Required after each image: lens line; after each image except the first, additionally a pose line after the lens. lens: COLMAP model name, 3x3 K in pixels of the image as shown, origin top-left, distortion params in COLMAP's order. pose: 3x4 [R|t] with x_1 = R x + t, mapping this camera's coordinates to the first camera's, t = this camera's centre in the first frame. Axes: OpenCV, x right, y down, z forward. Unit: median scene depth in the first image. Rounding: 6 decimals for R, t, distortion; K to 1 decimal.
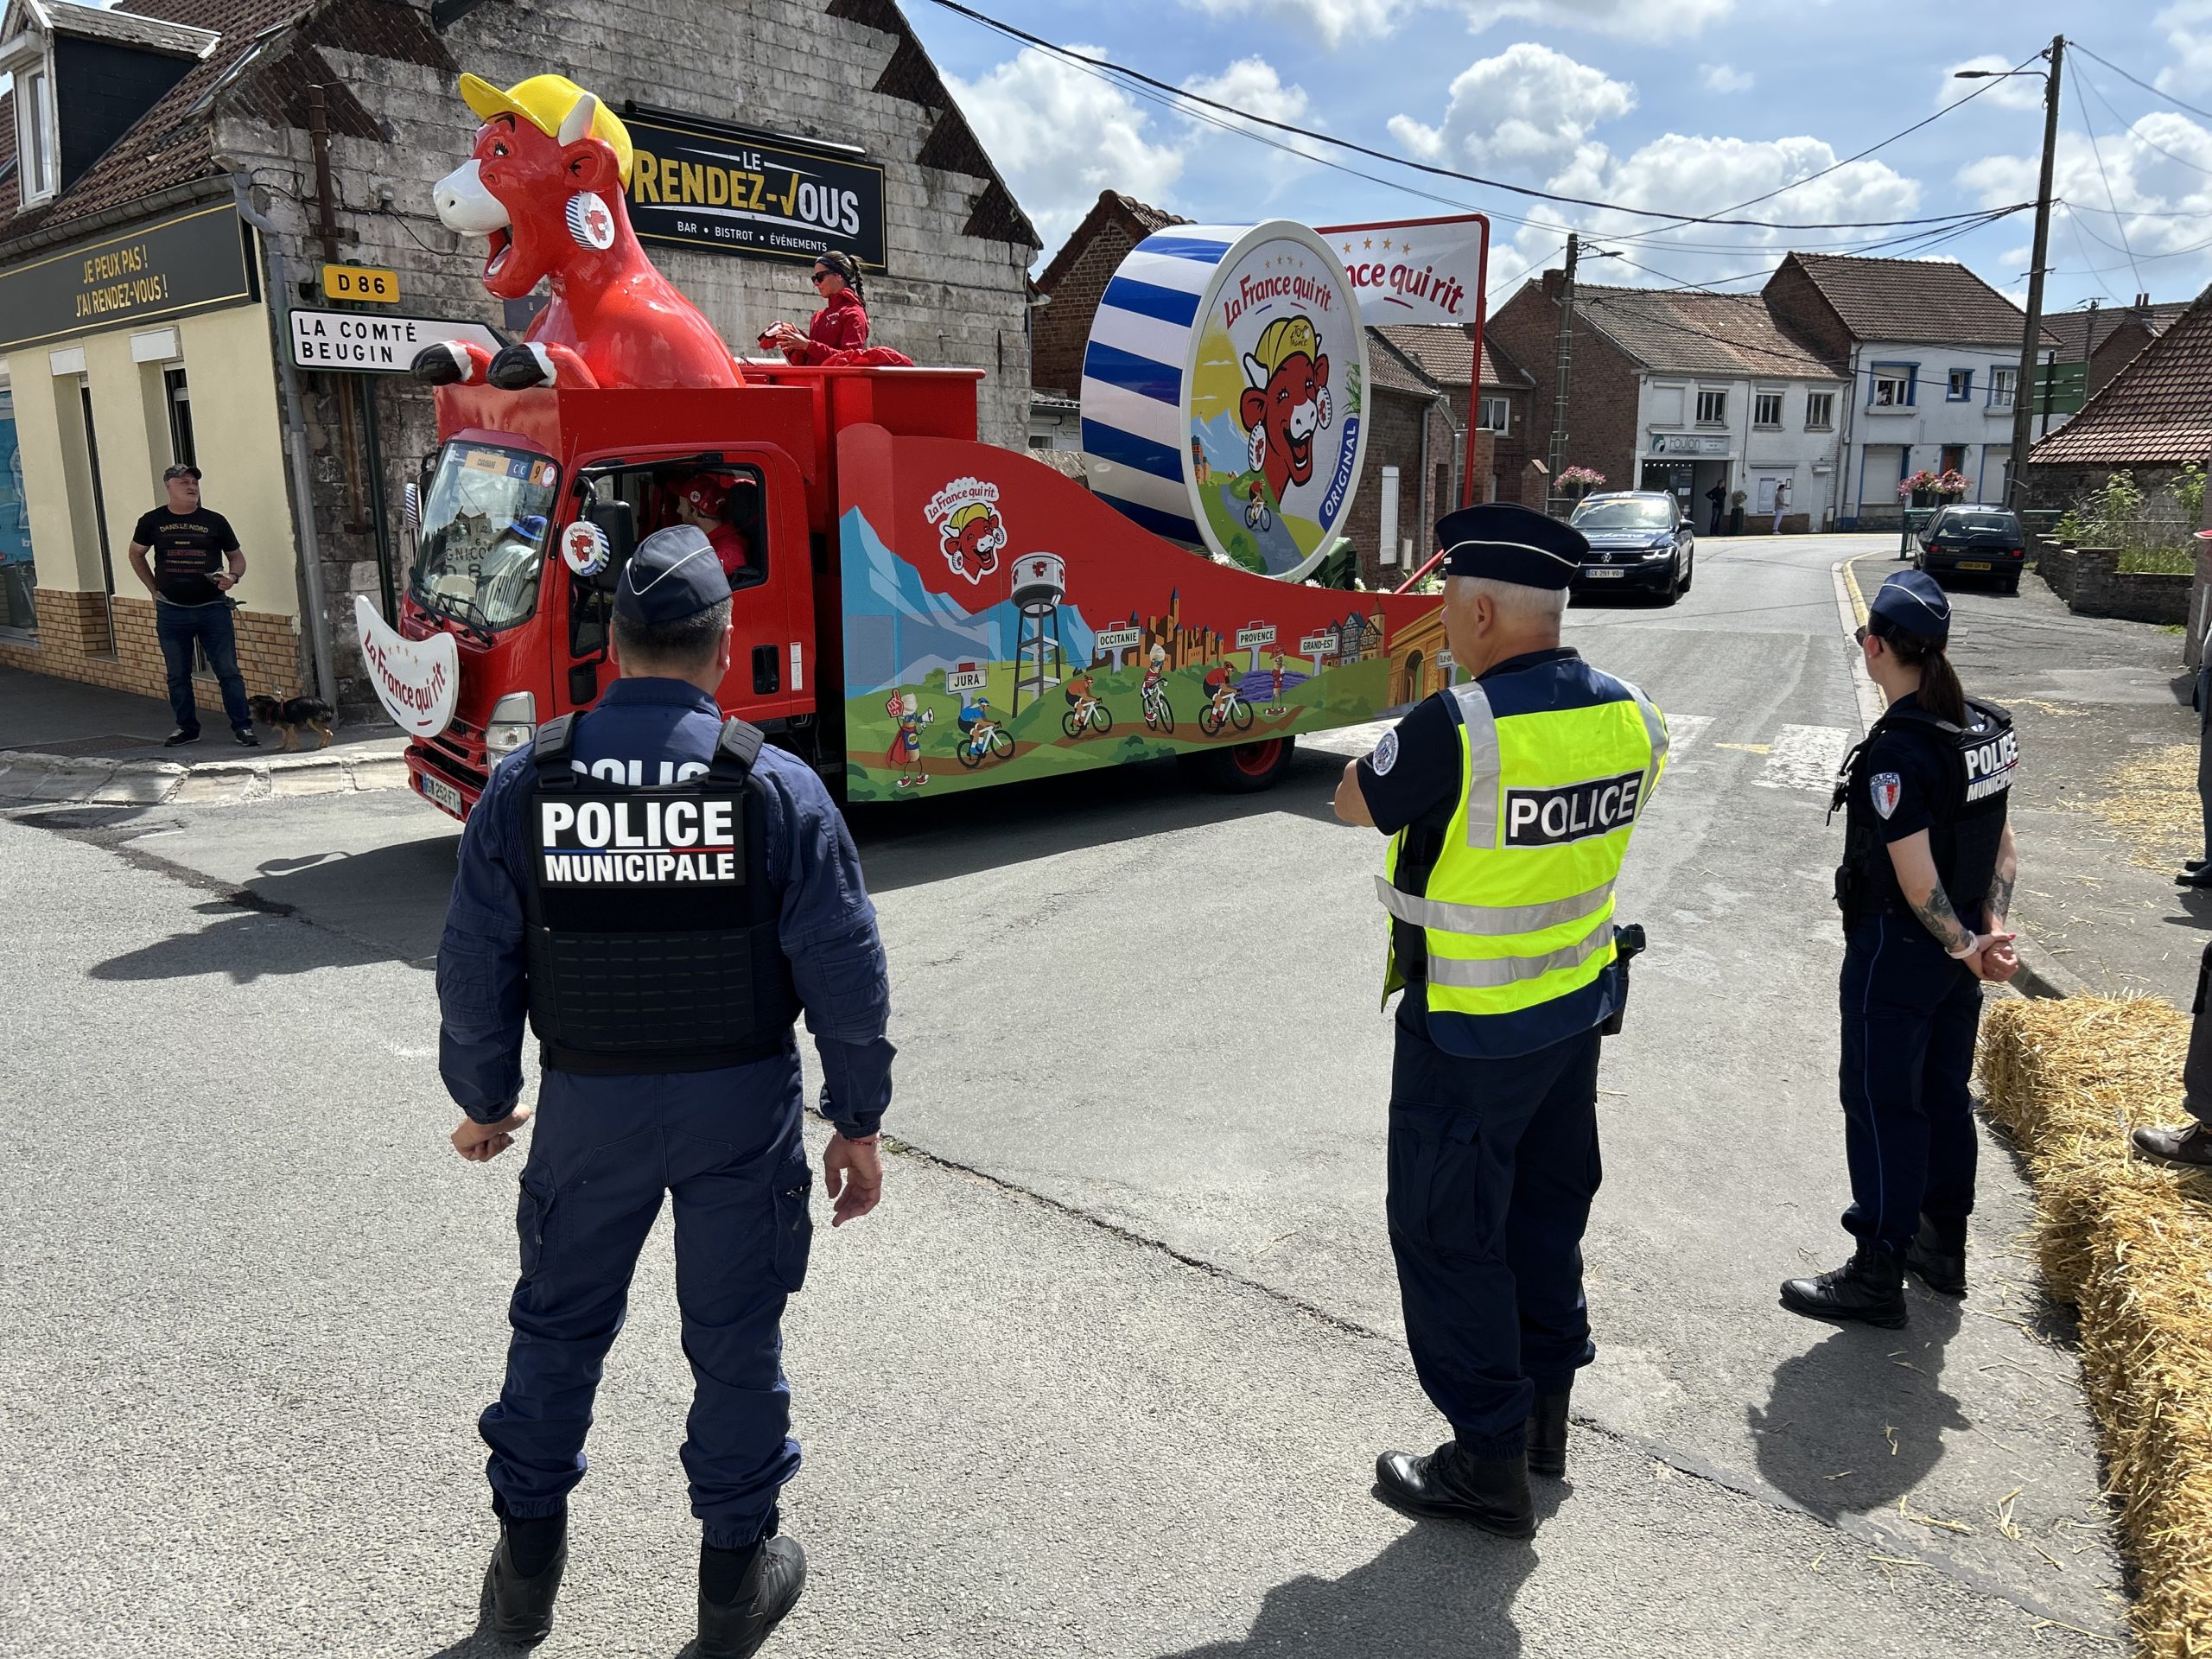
lens RADIAL K [[1694.9, 0, 1106.0], [0, 1694.9, 829.5], [0, 0, 1]] dist [-0.005981, 0.004902]
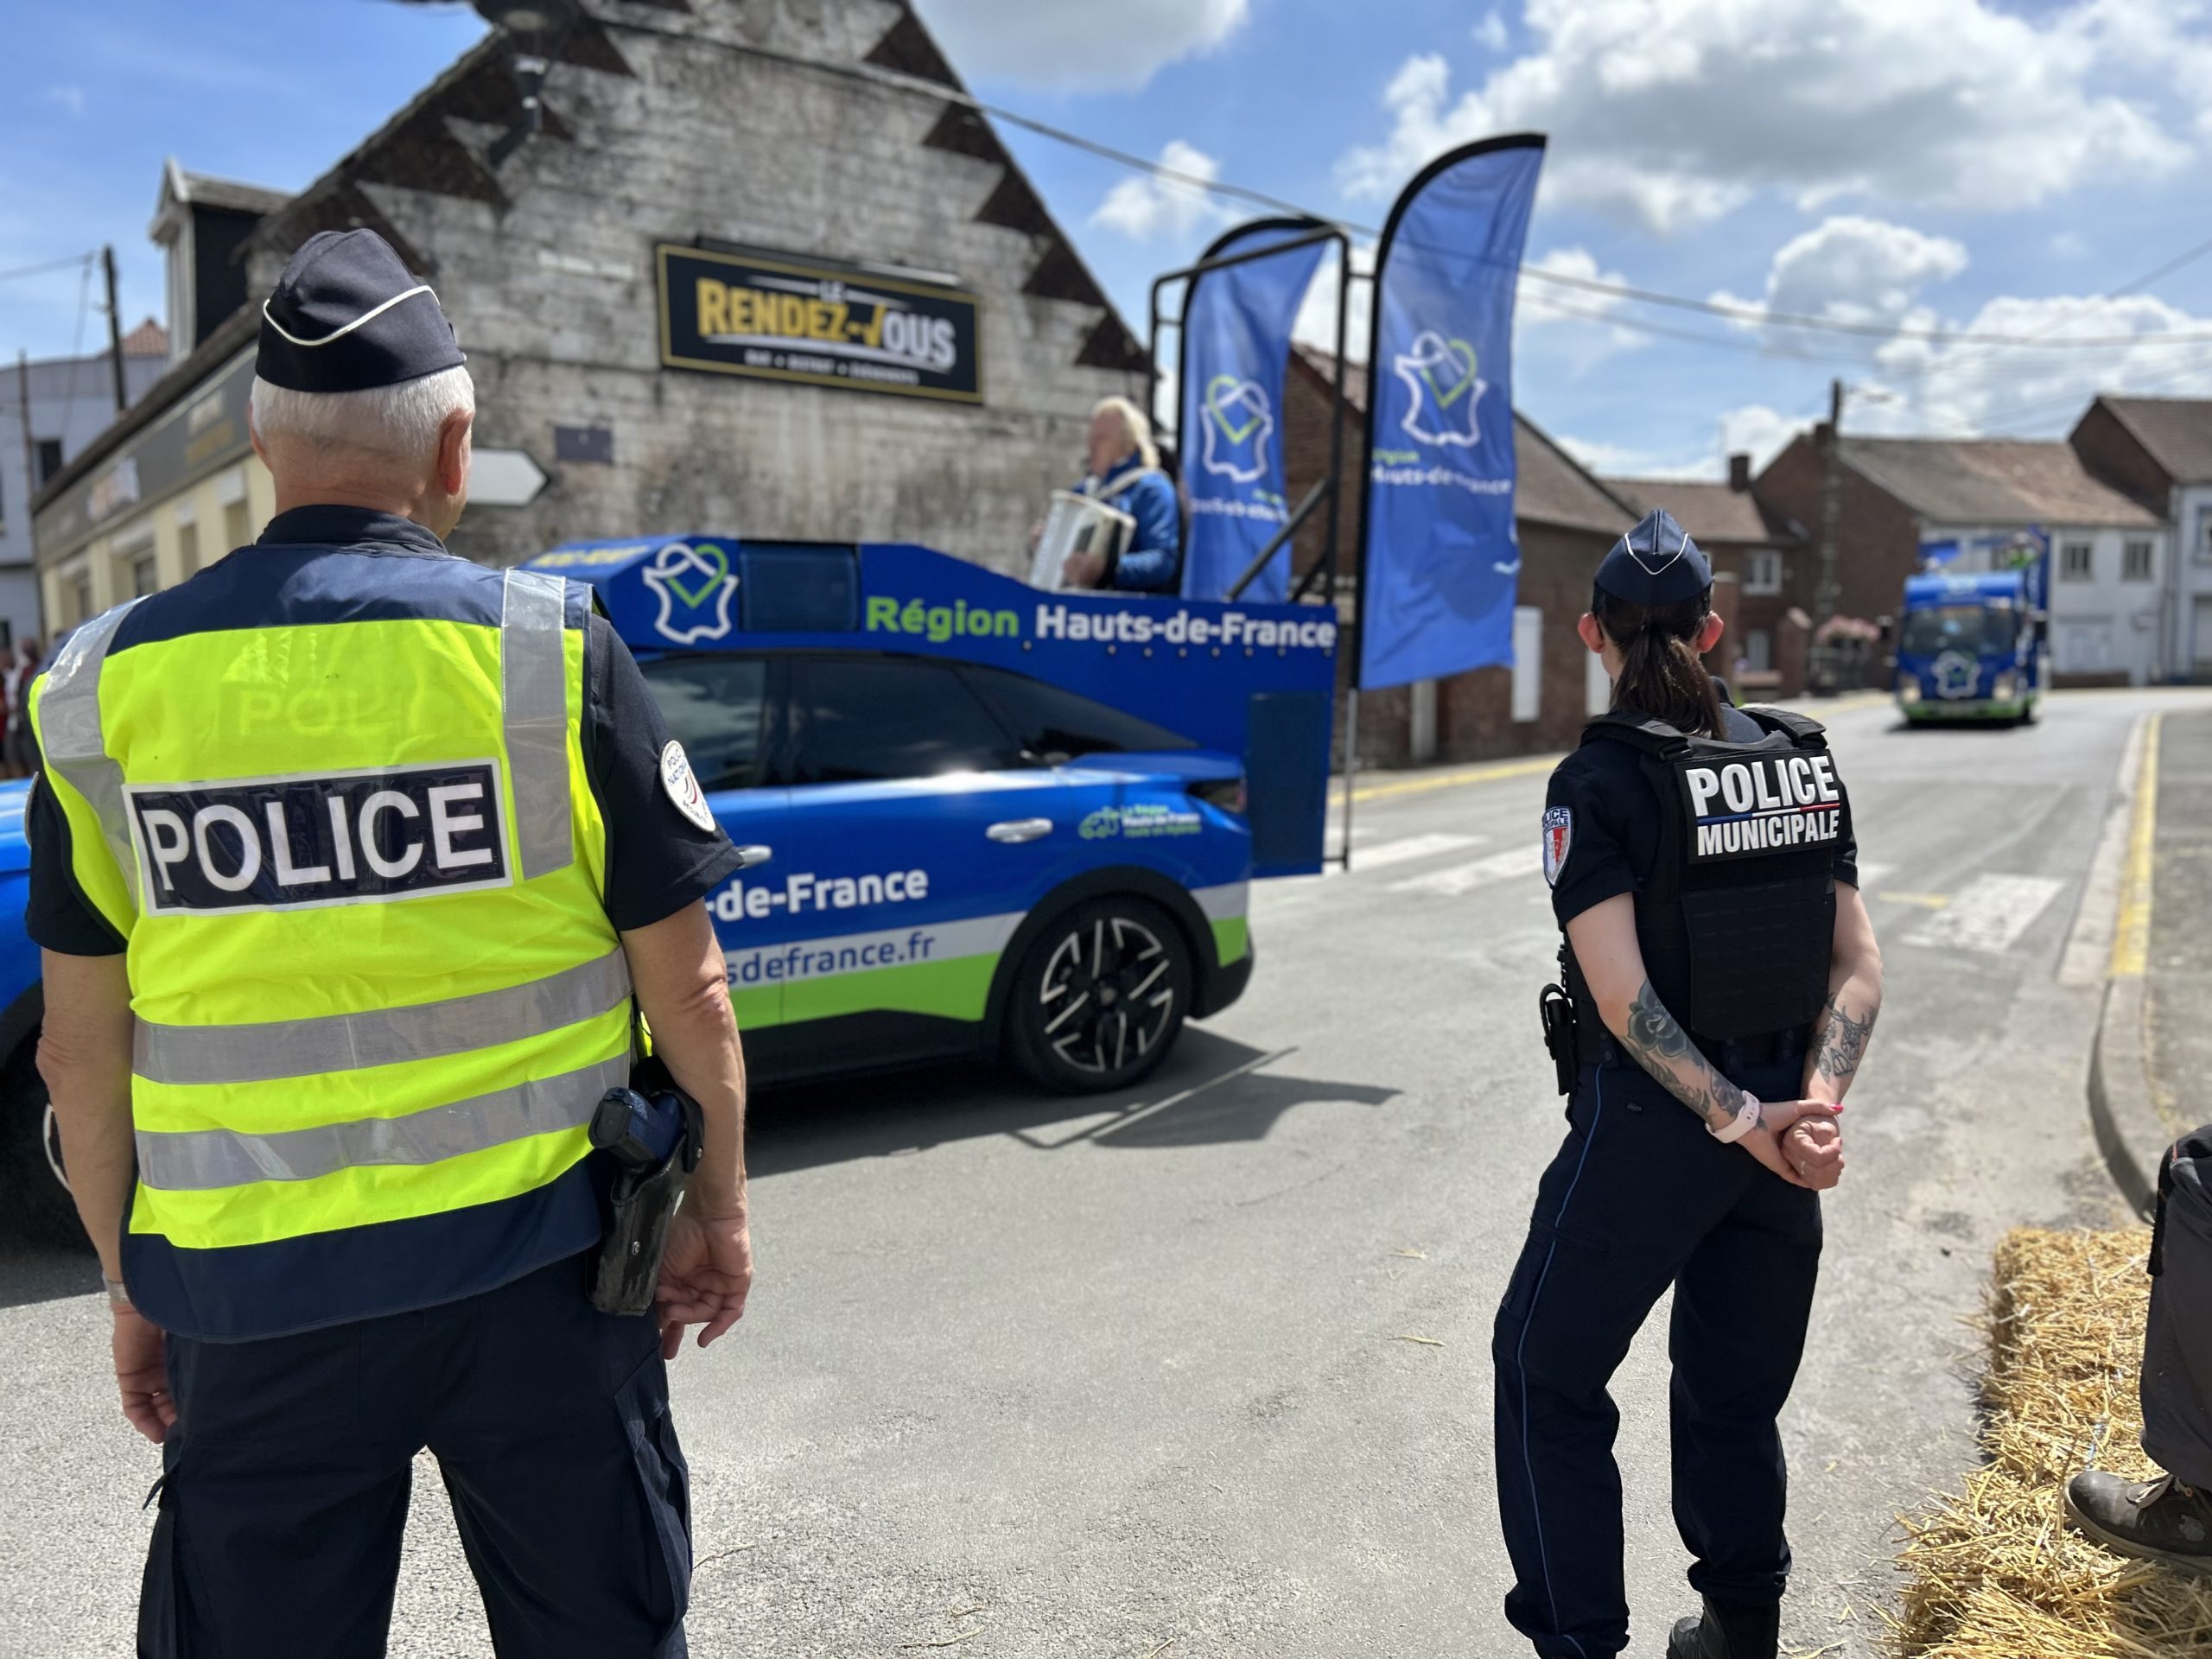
lens RADIAL K [[1684.7, 0, 1106.0], [0, 1684.7, 829.5], [0, 0, 1]] dist [0.001382, -0.004255]
pose [[0.986180, 0.003863, -0.165635, 0.106161], [-0.020250, 0.995043, -0.097361, 0.005265], [0.164438, 0.099369, 0.981369, 0.099540]]
